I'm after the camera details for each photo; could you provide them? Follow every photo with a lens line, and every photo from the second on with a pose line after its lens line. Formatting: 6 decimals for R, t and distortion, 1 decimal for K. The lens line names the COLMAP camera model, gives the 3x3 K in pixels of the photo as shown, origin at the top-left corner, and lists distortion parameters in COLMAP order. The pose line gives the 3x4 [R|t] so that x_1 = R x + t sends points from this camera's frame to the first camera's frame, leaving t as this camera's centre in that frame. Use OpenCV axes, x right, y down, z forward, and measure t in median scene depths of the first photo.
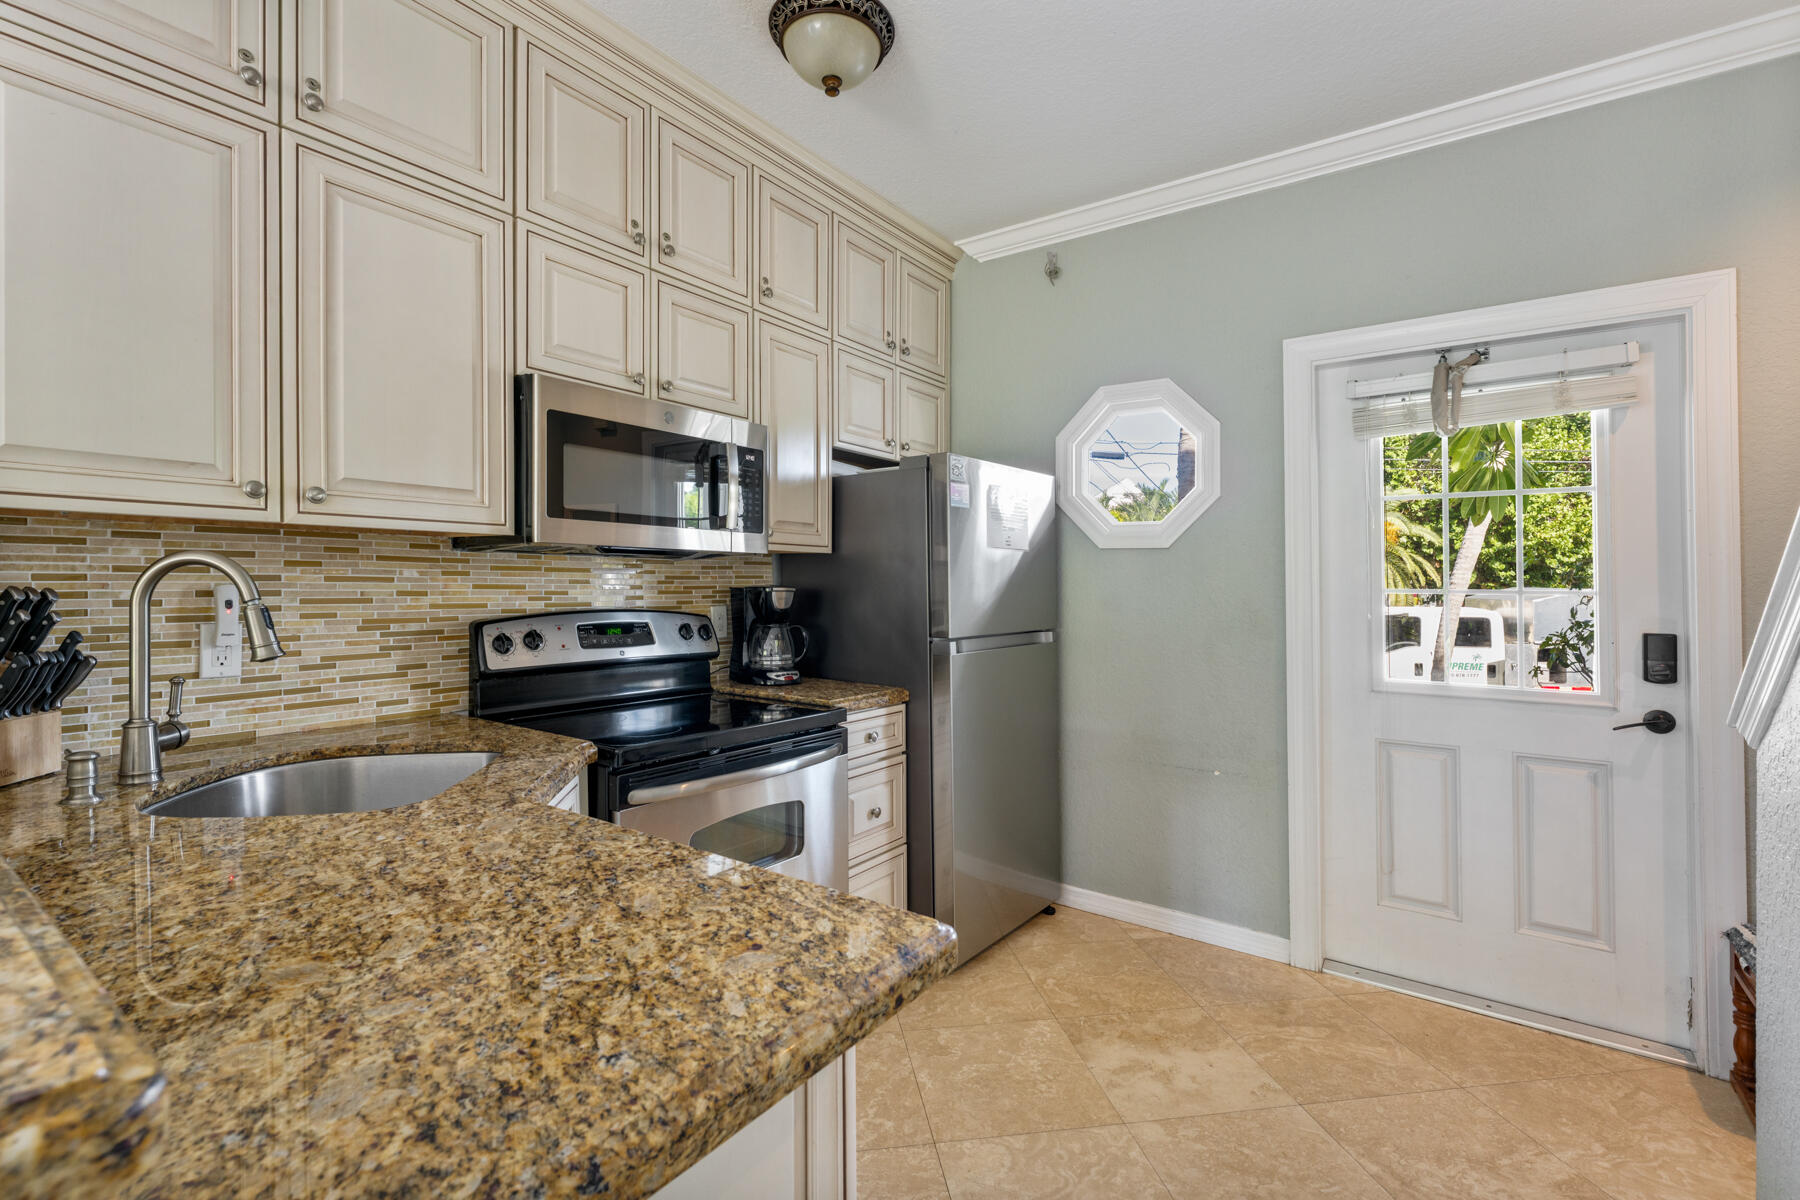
lens RADIAL K [[815.7, 0, 896.7], [0, 815.7, 565.0], [0, 0, 1]] dist [0.000450, 0.000128]
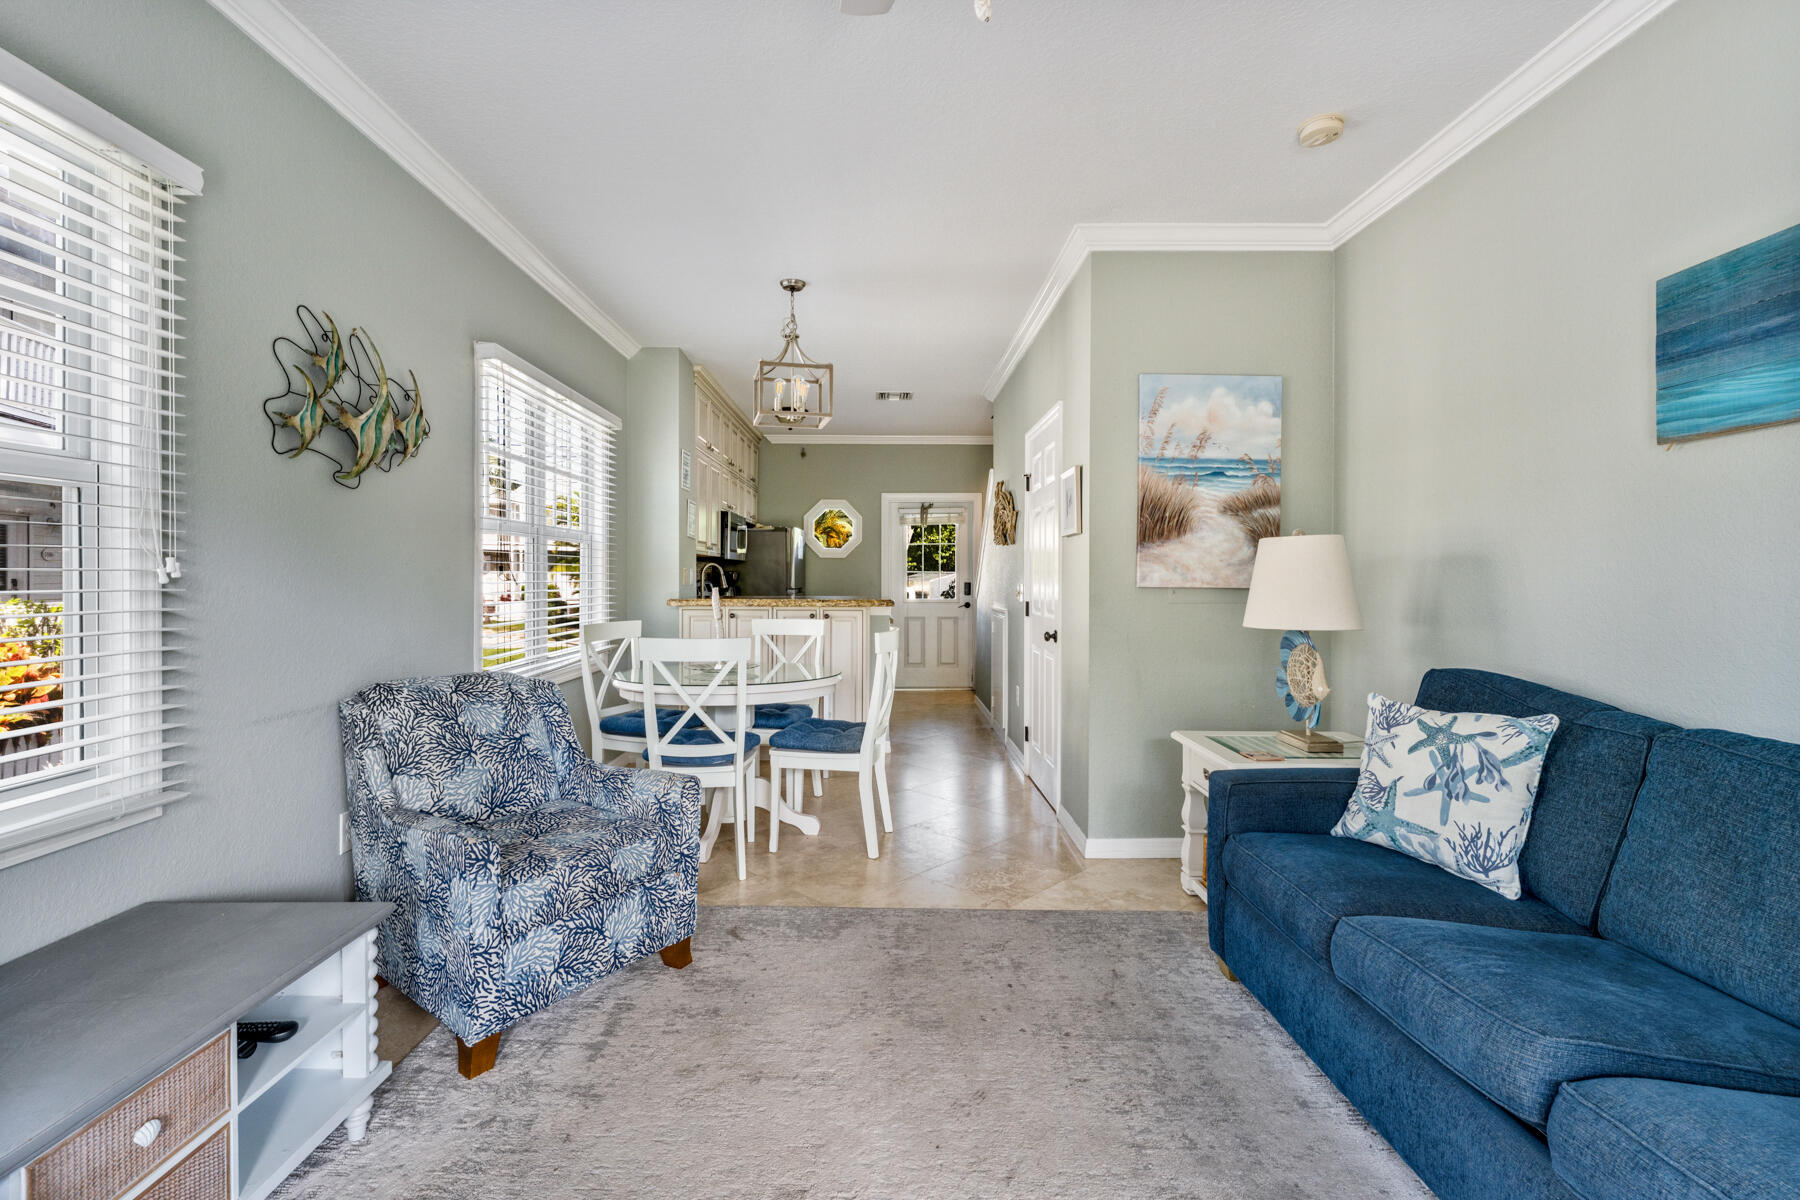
lens RADIAL K [[815.7, 0, 896.7], [0, 815.7, 565.0], [0, 0, 1]] dist [0.000450, 0.000128]
pose [[0.804221, 0.003394, 0.594320, -1.358925], [-0.012570, 0.999857, 0.011300, -0.034057], [-0.594197, -0.016559, 0.804149, -1.586039]]
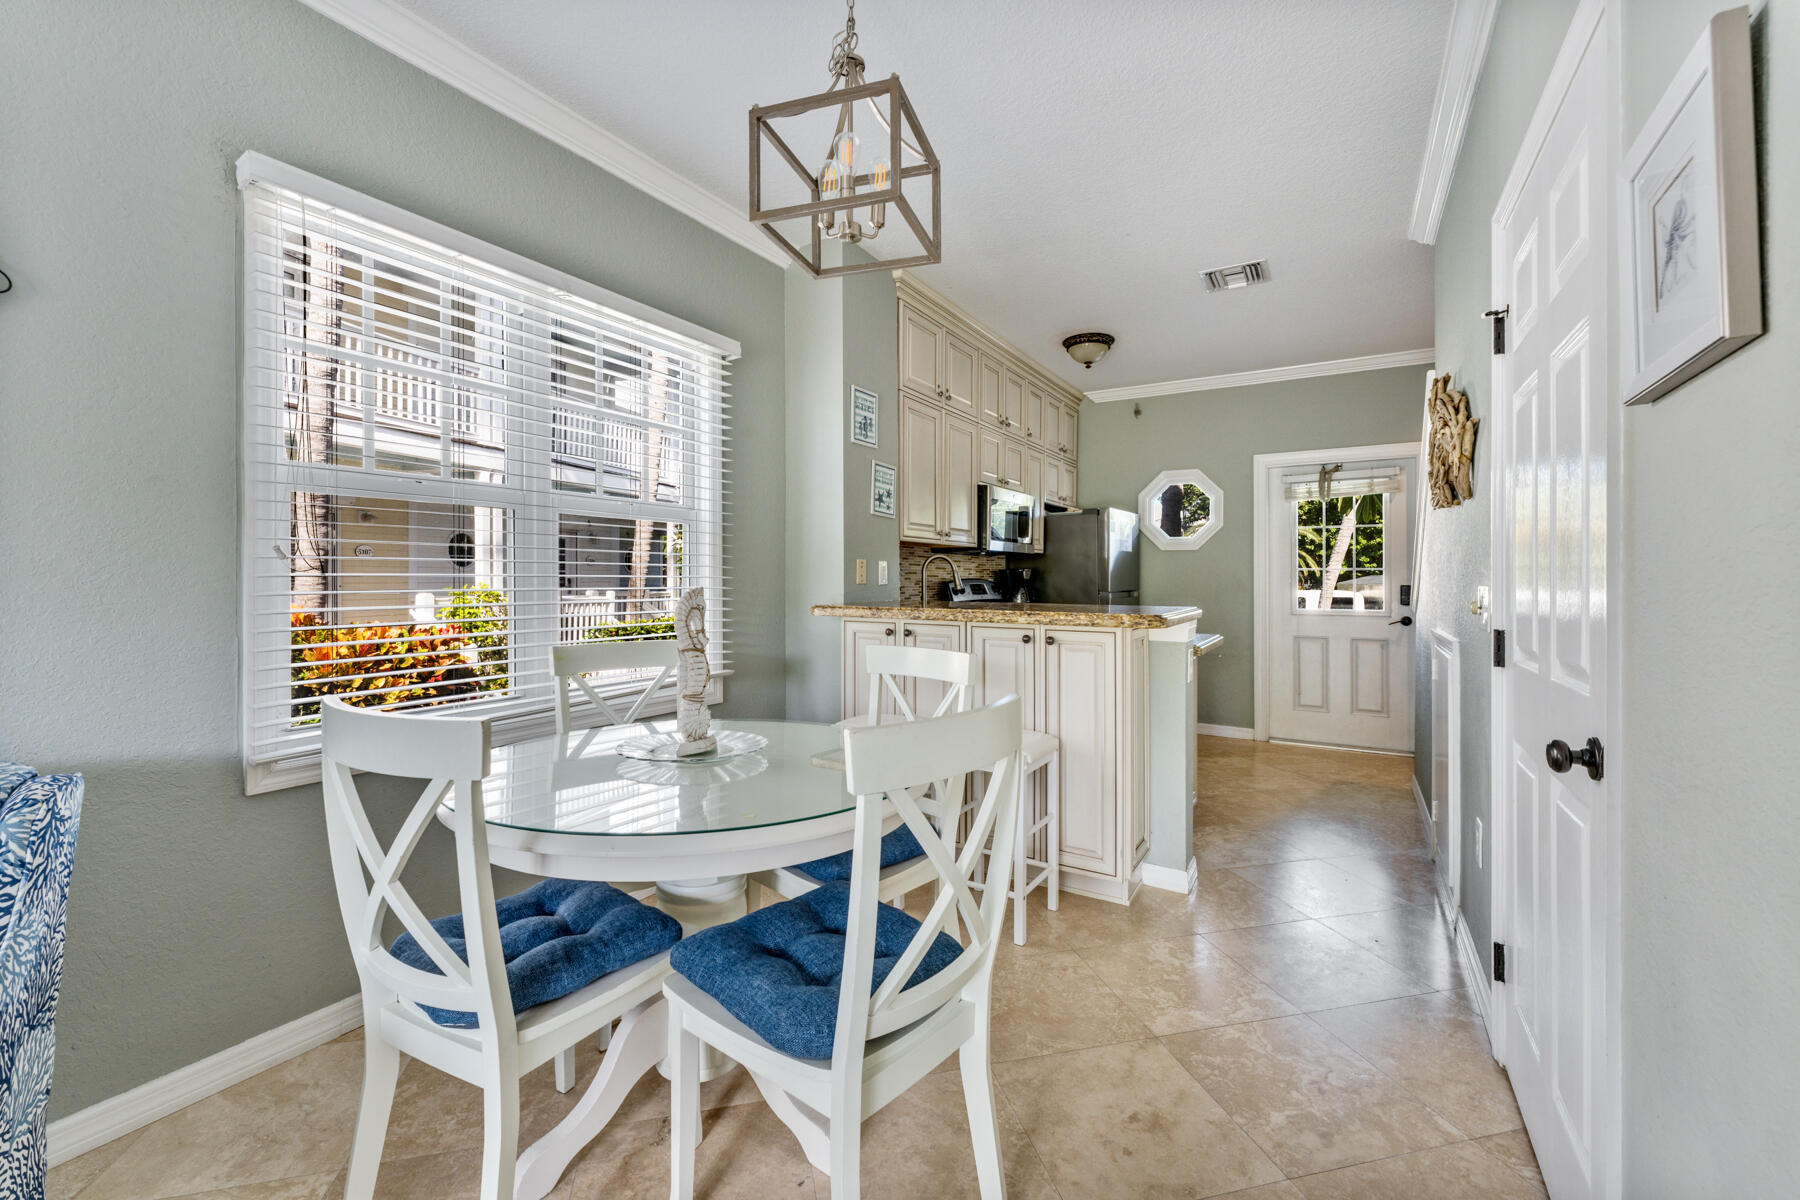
lens RADIAL K [[730.7, 0, 901.6], [0, 730.7, 570.3], [0, 0, 1]] dist [0.000457, 0.000488]
pose [[0.997655, -0.002534, 0.068396, -0.600868], [0.001519, 0.999888, 0.014898, 0.001827], [-0.068426, -0.014759, 0.997547, -0.893106]]
